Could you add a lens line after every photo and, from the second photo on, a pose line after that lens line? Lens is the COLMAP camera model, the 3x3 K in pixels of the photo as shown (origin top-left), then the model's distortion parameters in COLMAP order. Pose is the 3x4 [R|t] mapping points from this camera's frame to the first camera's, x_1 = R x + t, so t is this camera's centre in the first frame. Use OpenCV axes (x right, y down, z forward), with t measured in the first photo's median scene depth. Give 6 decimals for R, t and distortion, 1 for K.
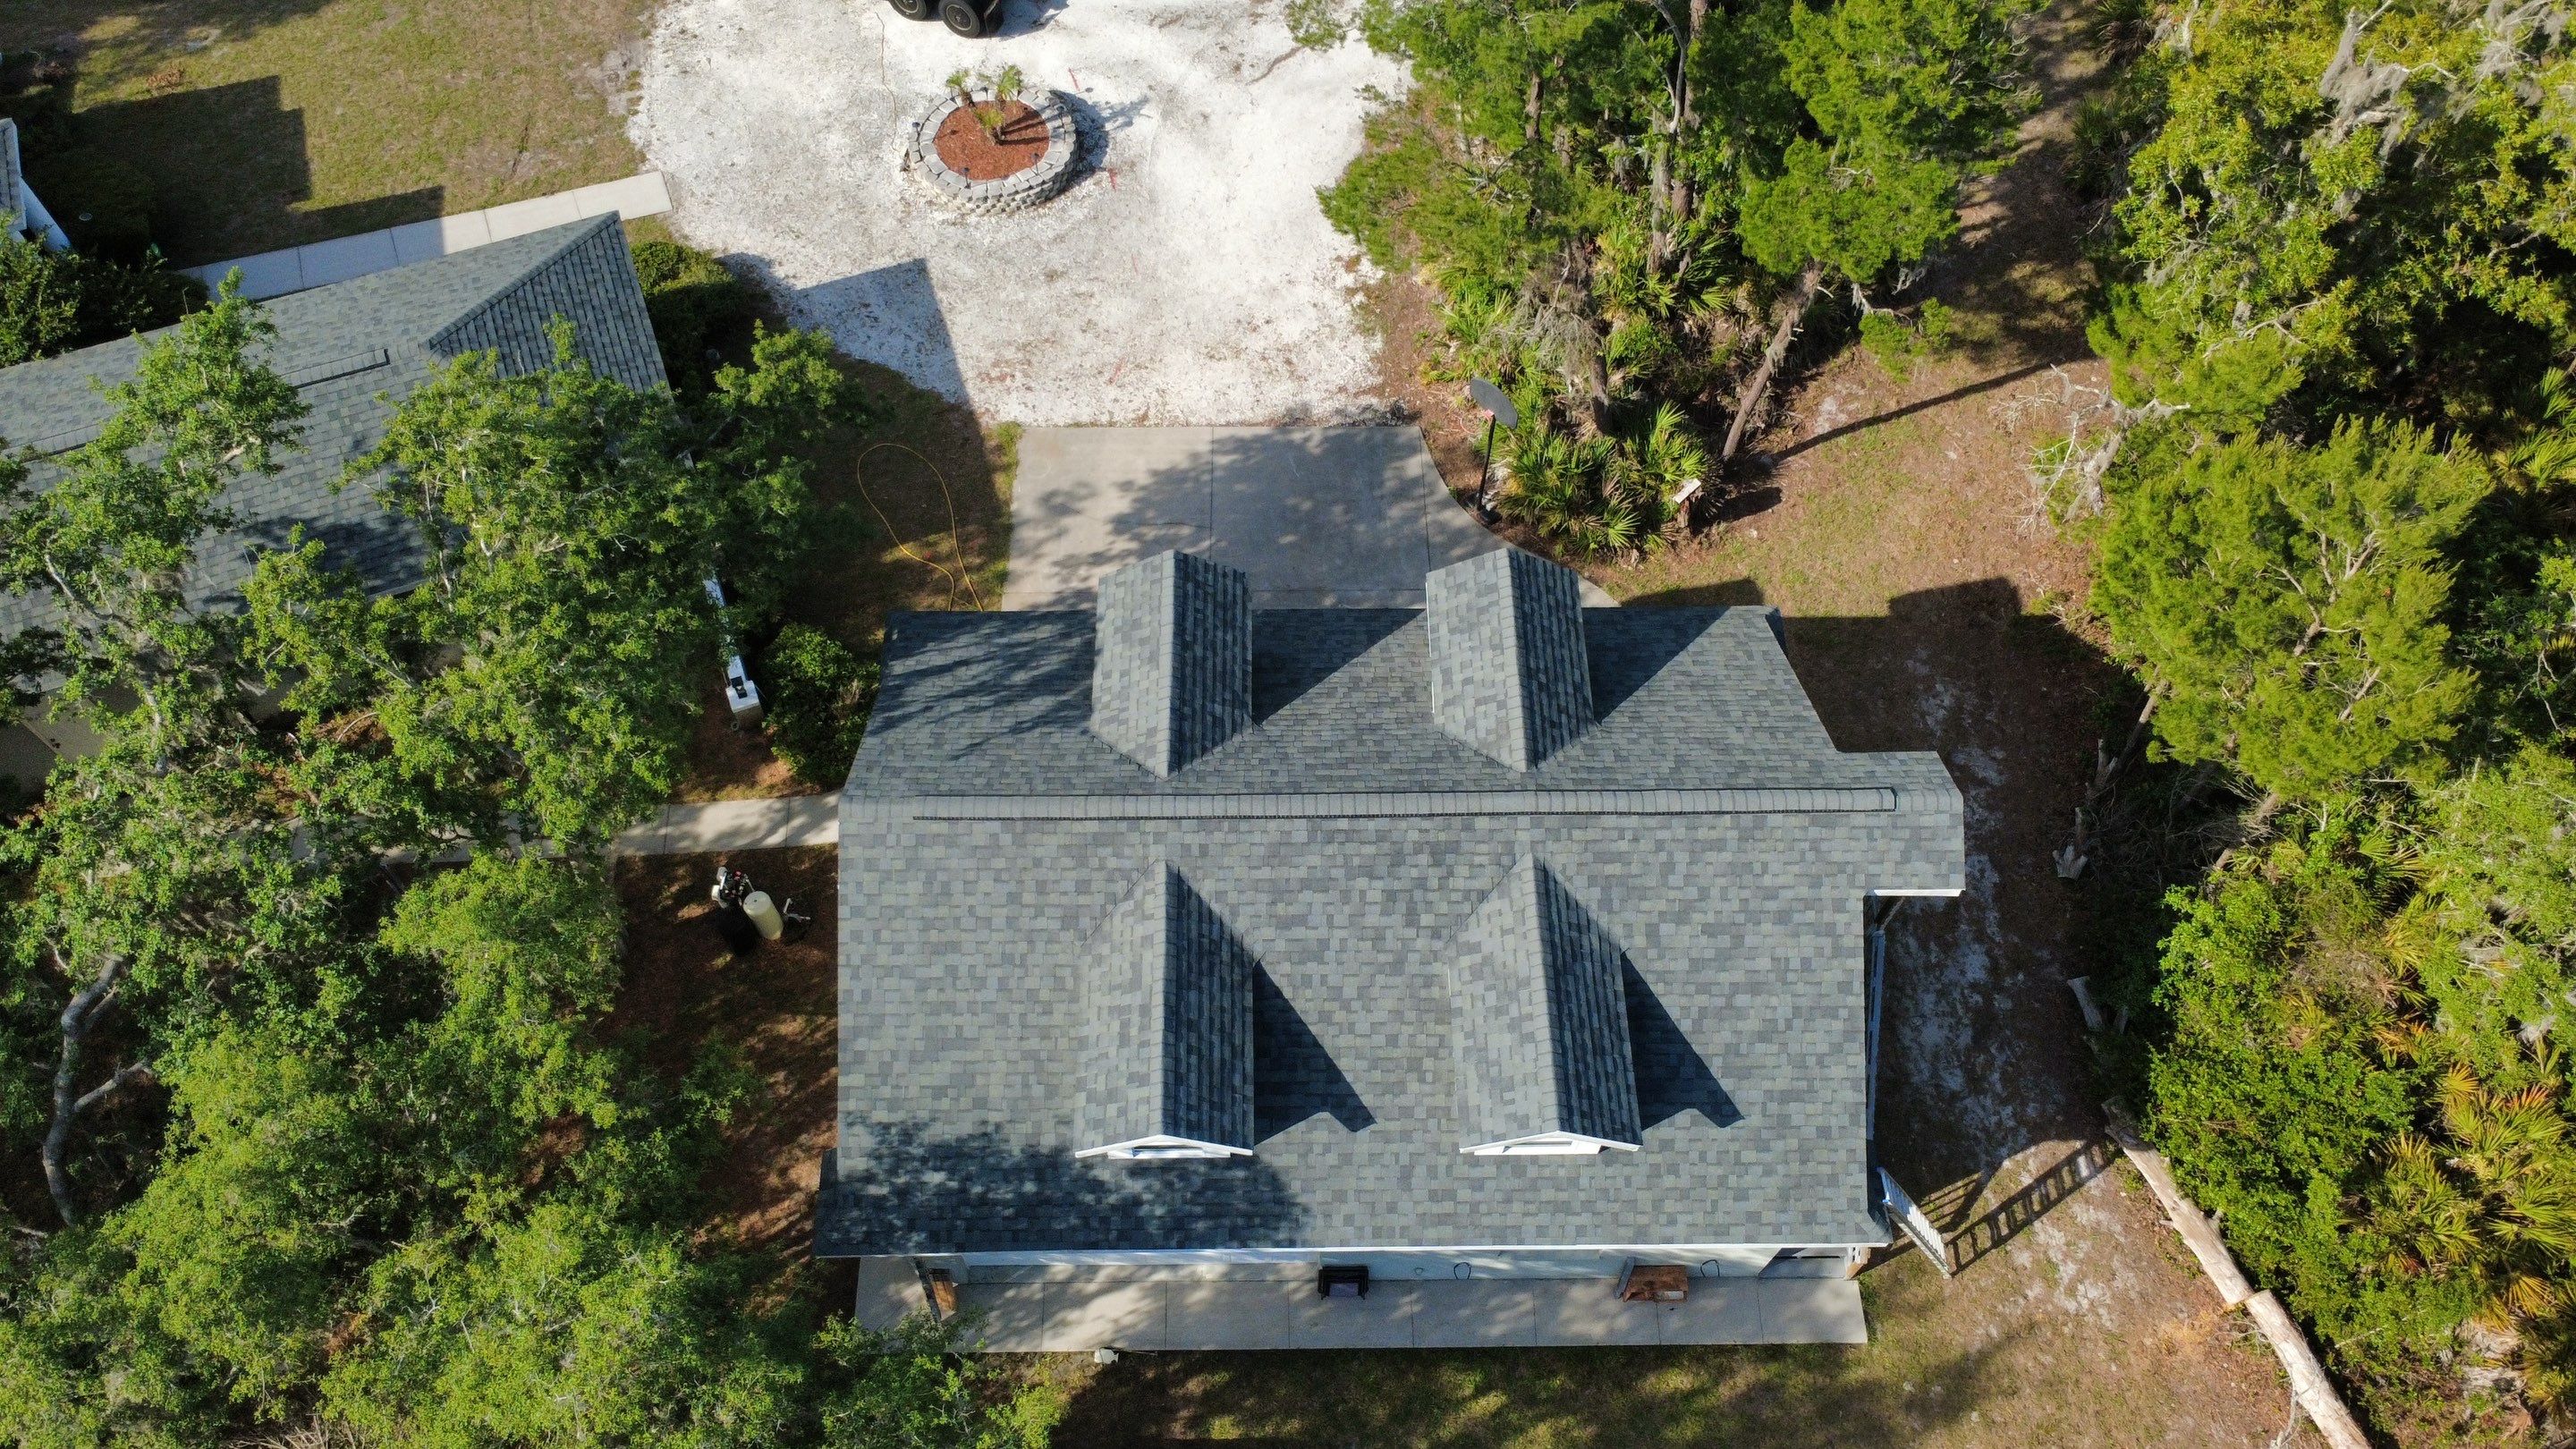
lens RADIAL K [[1870.2, 0, 1281.3], [0, 1870.2, 723.5], [0, 0, 1]] dist [-0.003774, 0.005571]
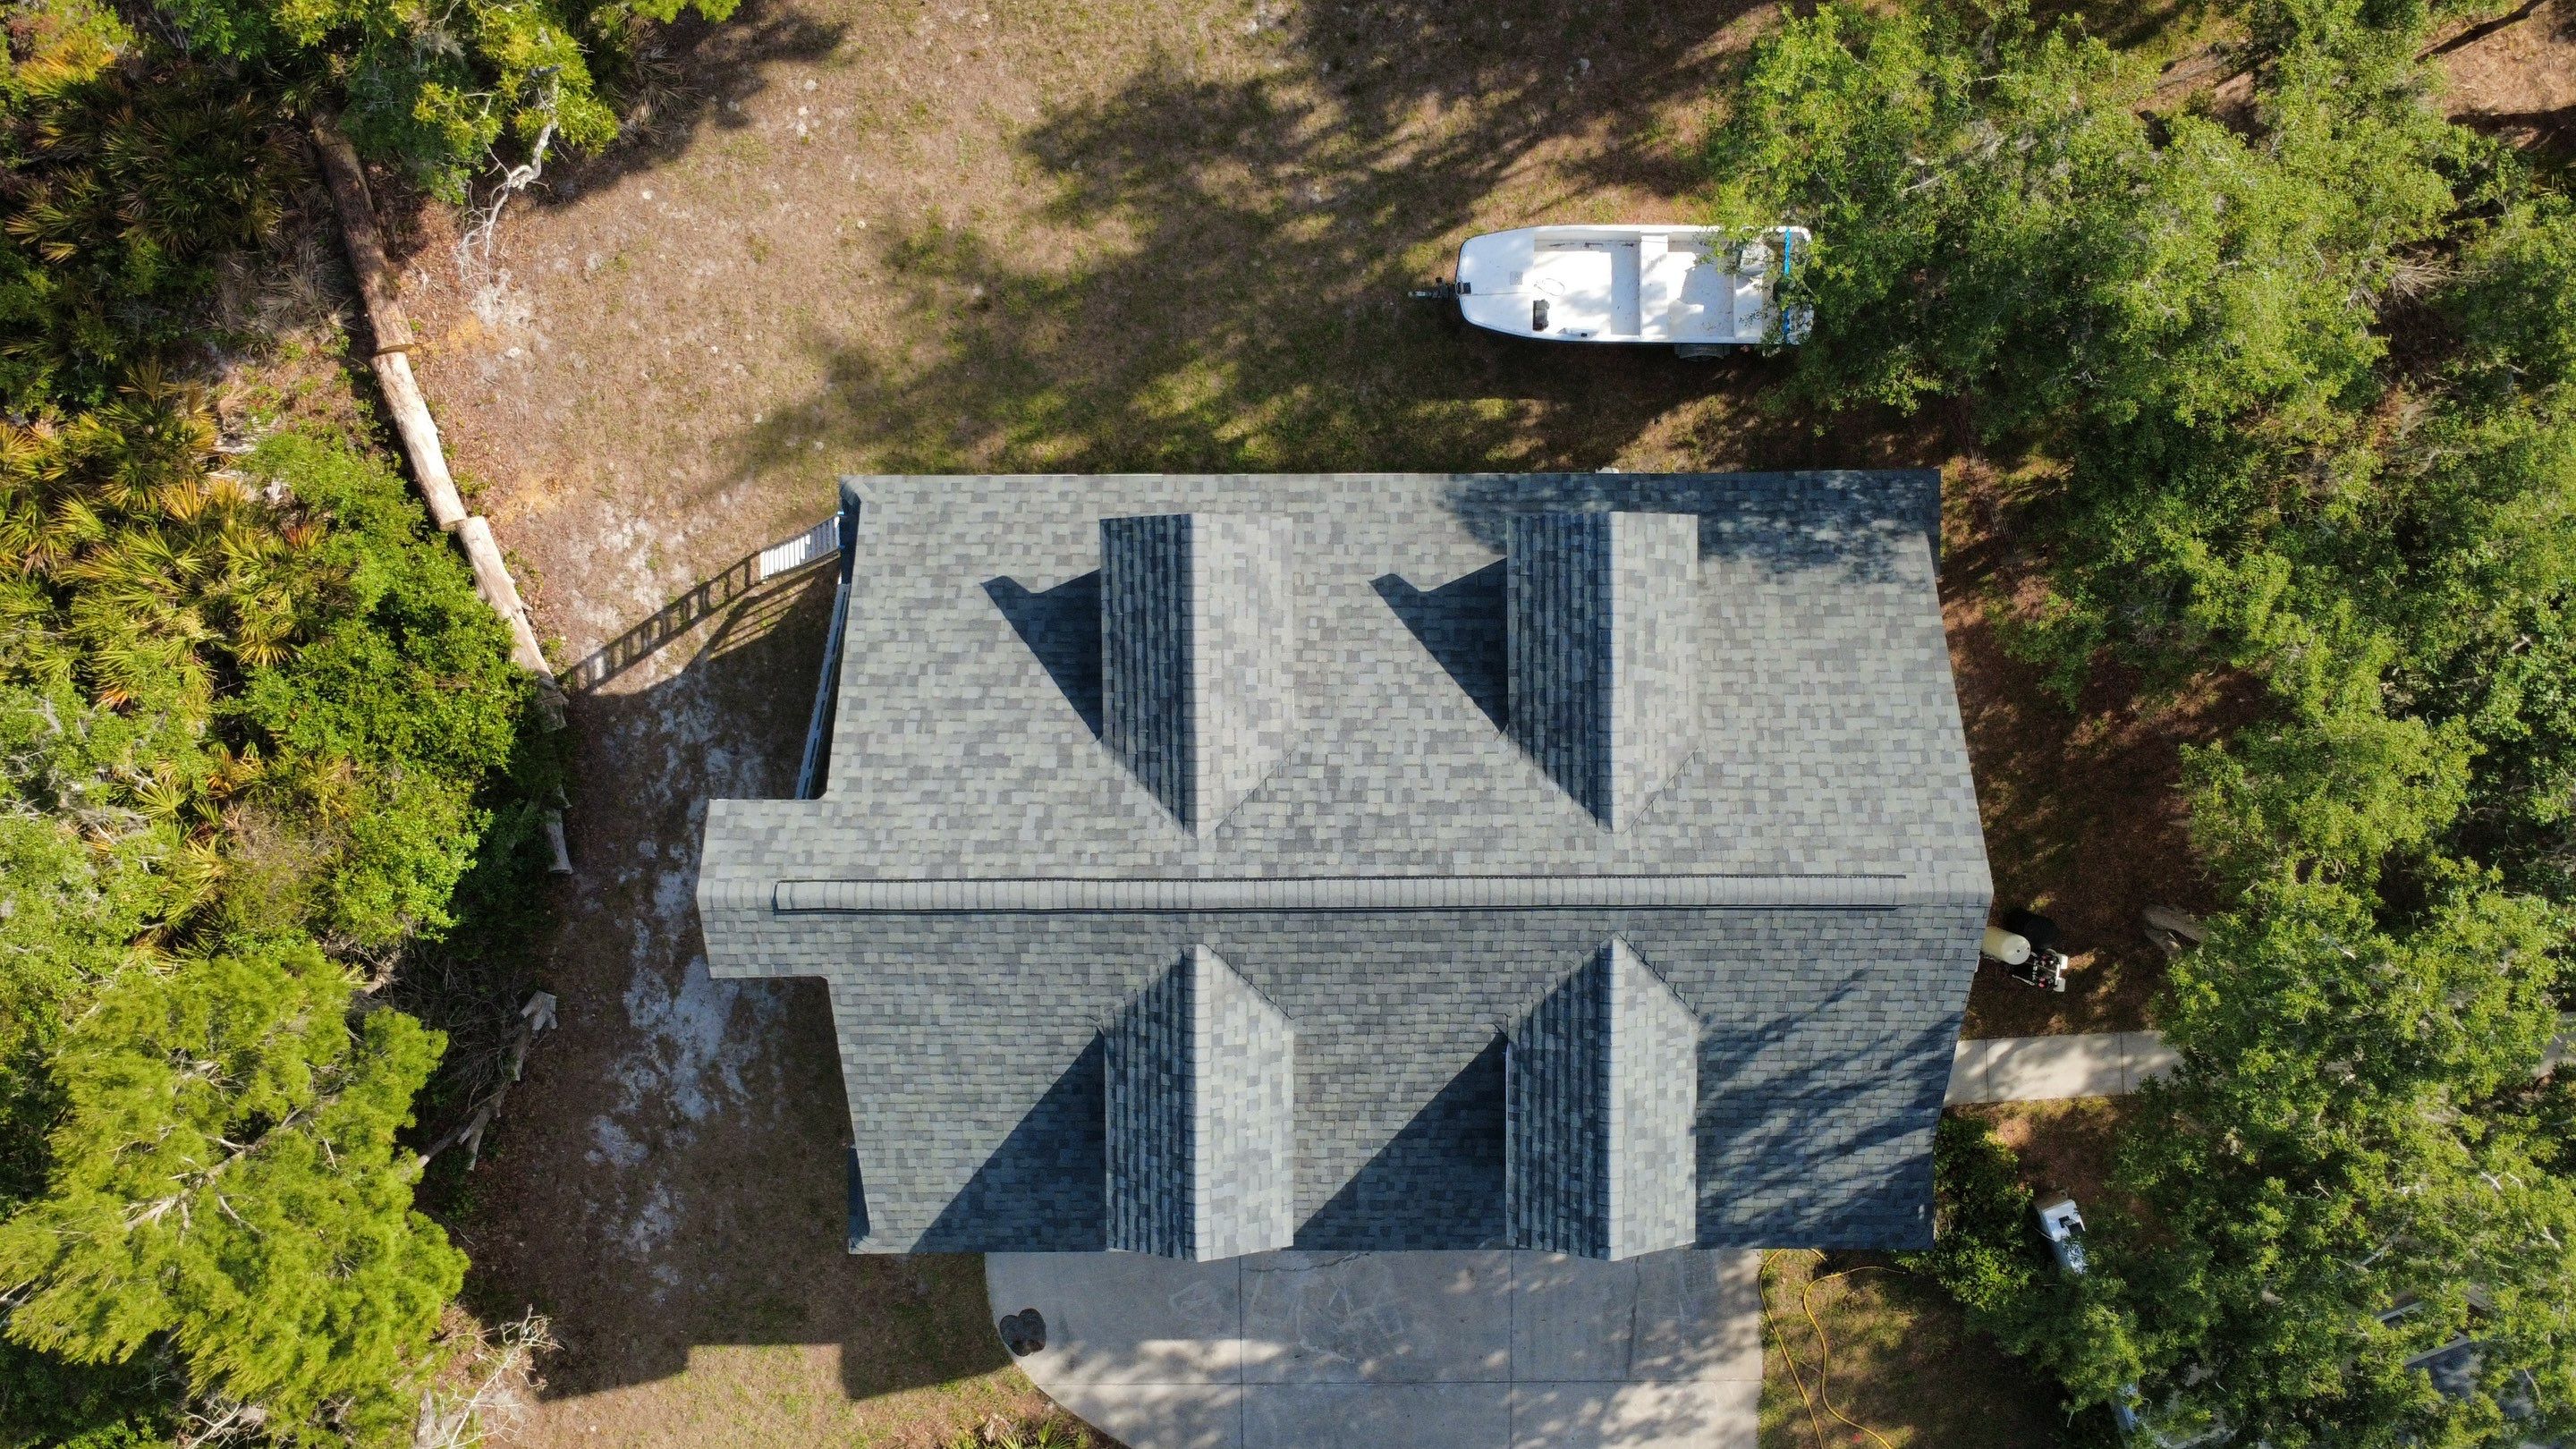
lens RADIAL K [[1870.2, 0, 1285.0], [0, 1870.2, 720.6], [0, 0, 1]] dist [-0.003774, 0.005571]
pose [[-0.999957, -0.007235, -0.005855, 0.080652], [0.003531, -0.876908, 0.480646, -0.249923], [-0.008612, 0.480604, 0.876895, 0.164836]]
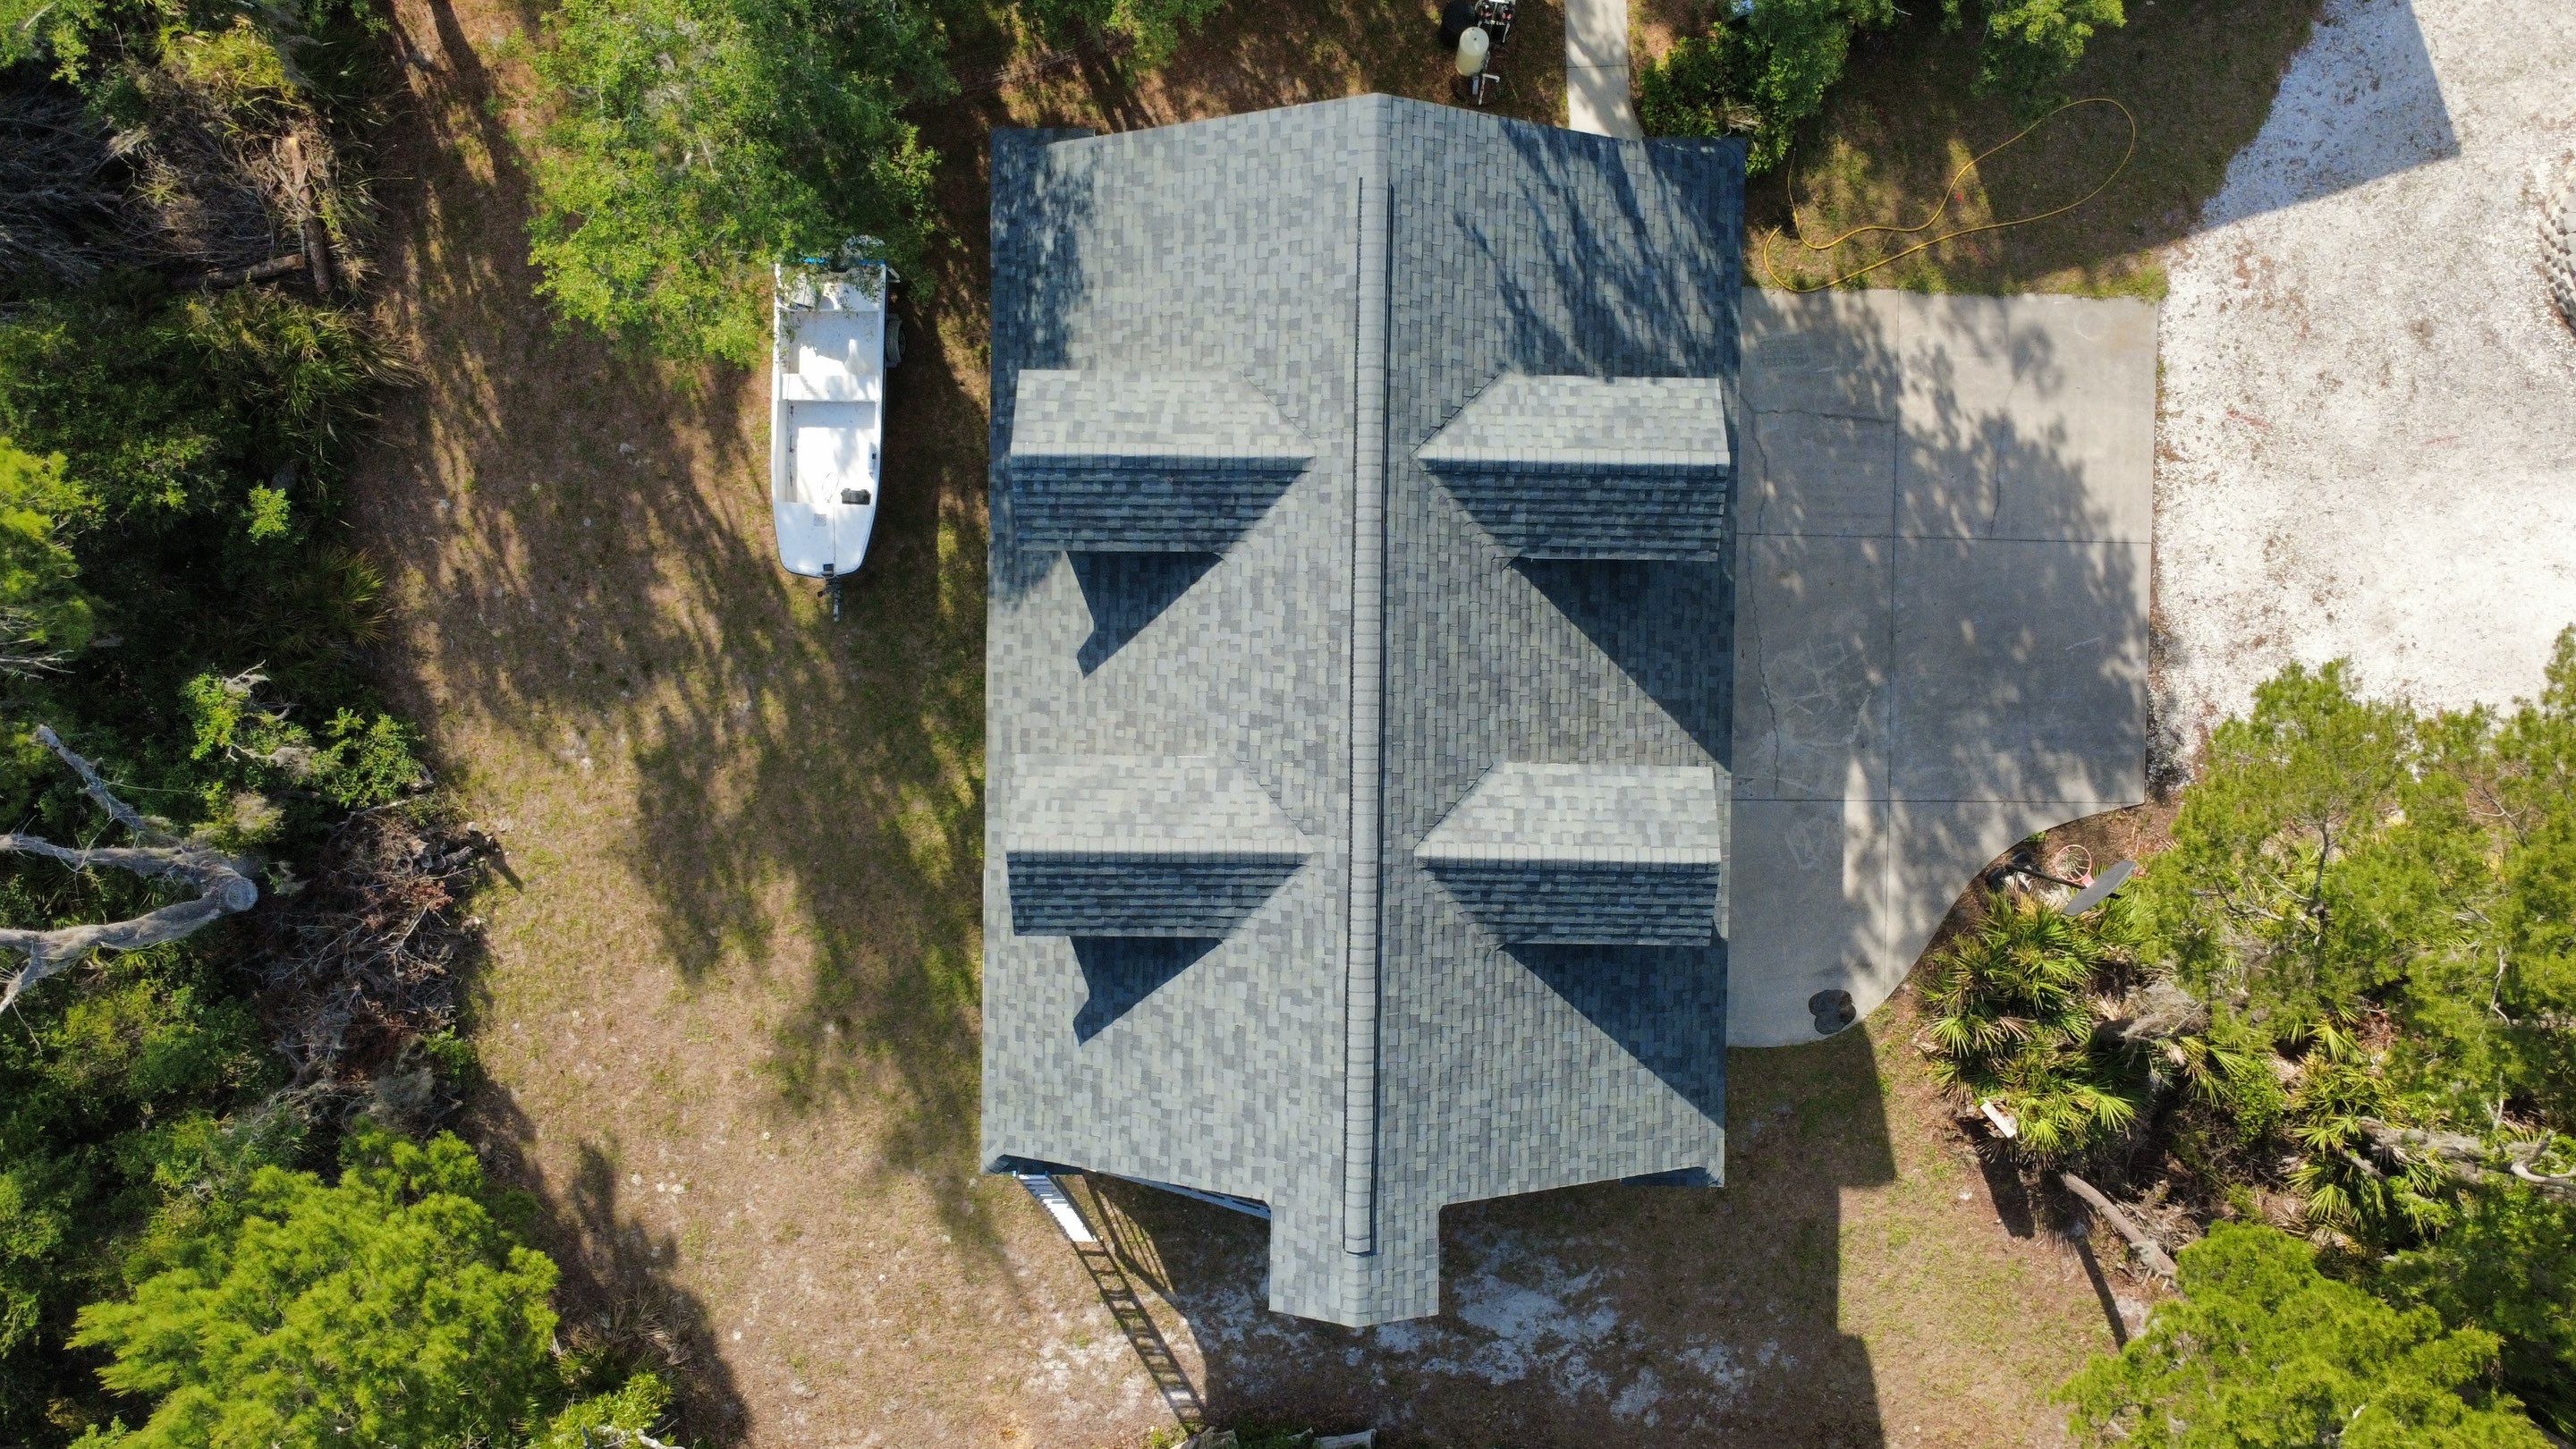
lens RADIAL K [[1870.2, 0, 1282.0], [0, 1870.2, 719.0], [0, 0, 1]] dist [-0.003774, 0.005571]
pose [[-0.026690, 0.999468, 0.018730, 0.041676], [-0.854053, -0.032536, 0.519168, -0.325006], [0.519501, -0.002140, 0.854467, 0.164147]]
